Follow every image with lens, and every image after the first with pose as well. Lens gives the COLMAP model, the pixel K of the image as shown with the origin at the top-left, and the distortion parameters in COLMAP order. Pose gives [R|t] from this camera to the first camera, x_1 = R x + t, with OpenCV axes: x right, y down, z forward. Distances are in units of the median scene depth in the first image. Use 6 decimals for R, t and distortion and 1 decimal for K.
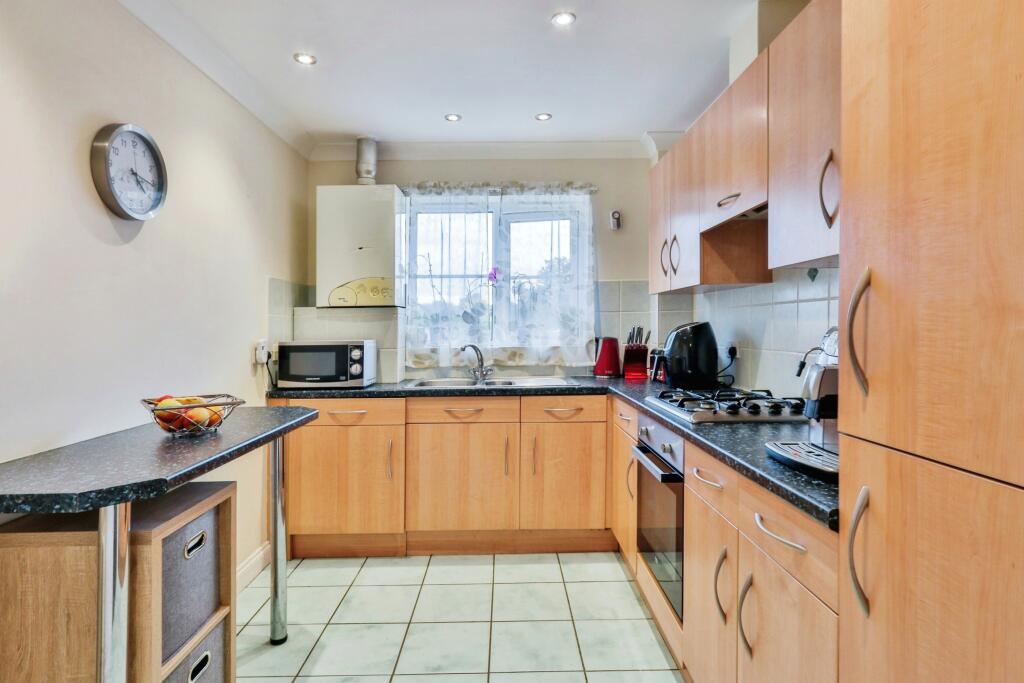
lens RADIAL K [[555.0, 0, 511.9], [0, 555.0, 370.3], [0, 0, 1]] dist [-0.003191, 0.000017]
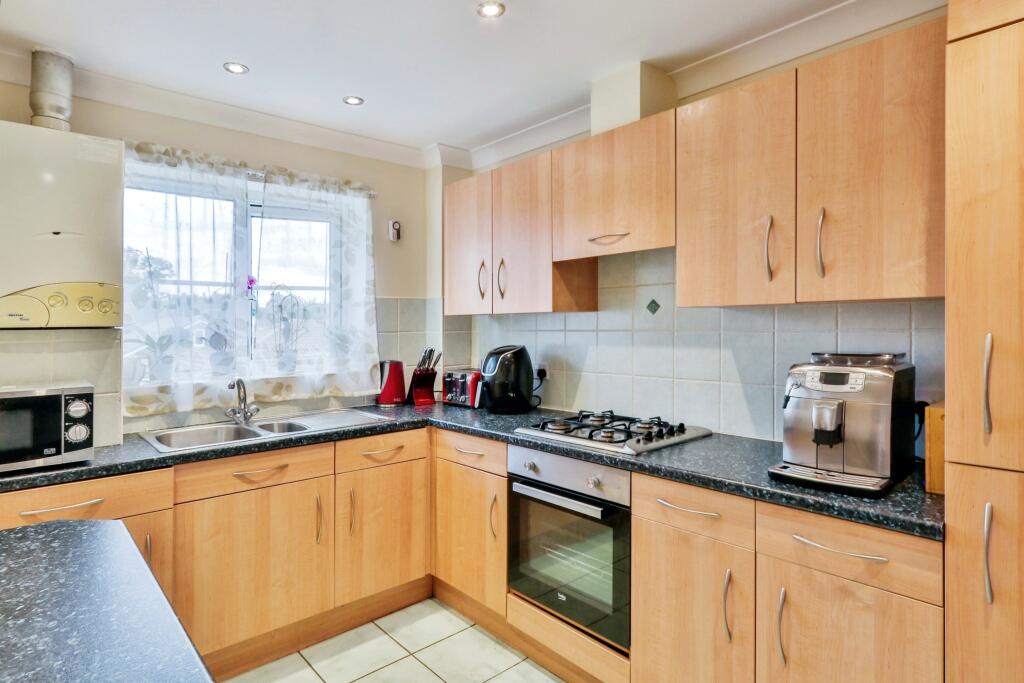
lens RADIAL K [[561.9, 0, 509.8], [0, 561.9, 365.5], [0, 0, 1]] dist [0.004449, 0.002176]
pose [[0.758022, -0.042799, 0.650824, -0.299069], [0.052947, 0.998589, 0.004001, -0.049906], [-0.650077, 0.031427, 0.759218, 0.206511]]
